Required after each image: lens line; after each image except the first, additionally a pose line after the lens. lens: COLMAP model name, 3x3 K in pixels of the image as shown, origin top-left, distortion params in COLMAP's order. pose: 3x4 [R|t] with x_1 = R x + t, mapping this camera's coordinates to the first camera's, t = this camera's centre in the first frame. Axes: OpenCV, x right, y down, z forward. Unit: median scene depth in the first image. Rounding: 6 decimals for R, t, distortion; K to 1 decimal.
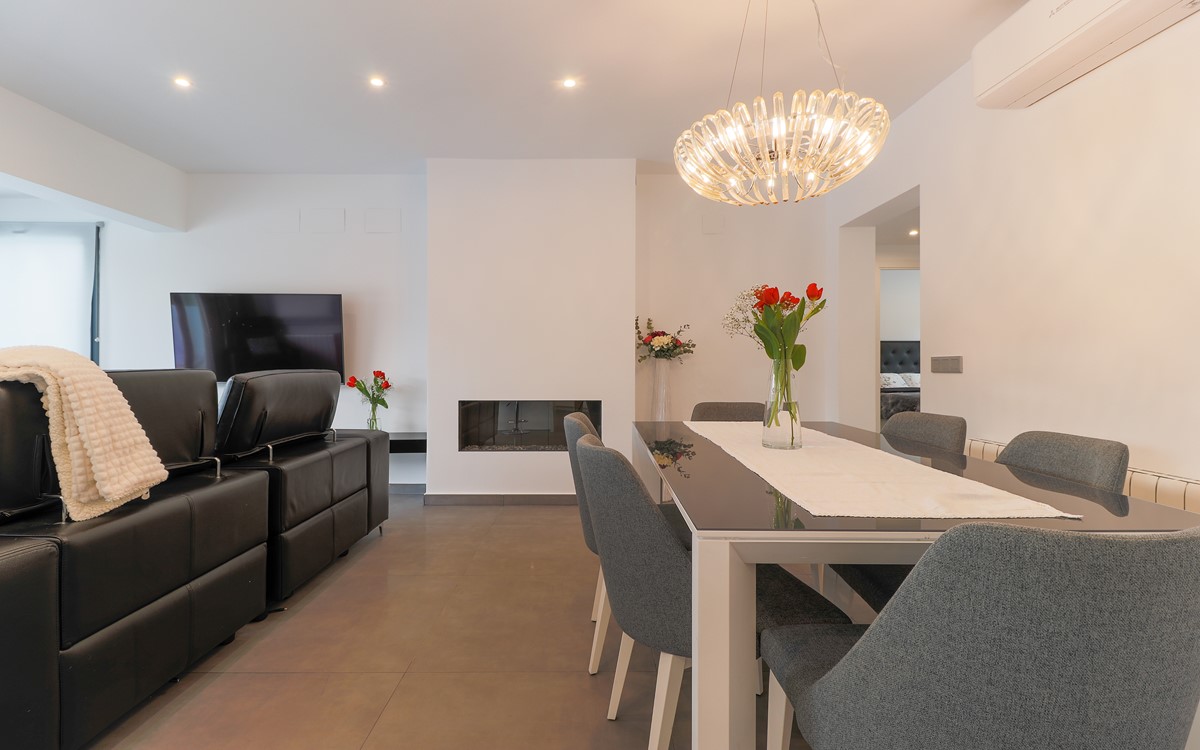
lens RADIAL K [[558.6, 0, 587.2], [0, 558.6, 367.7], [0, 0, 1]] dist [0.006238, -0.004963]
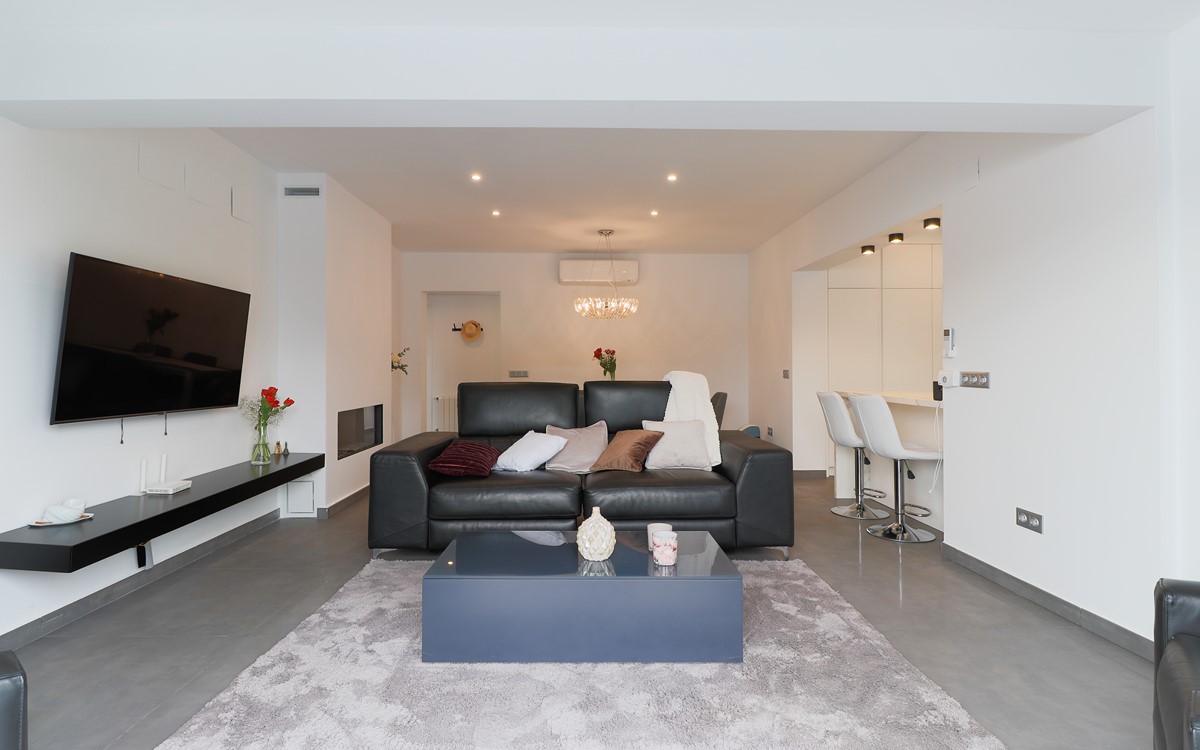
lens RADIAL K [[605.4, 0, 592.1], [0, 605.4, 370.1], [0, 0, 1]] dist [0.003035, -0.005280]
pose [[-0.018002, -0.003705, 0.999831, -1.384390], [0.008543, 0.999956, 0.003860, -0.021386], [-0.999801, 0.008611, -0.017970, 0.542453]]
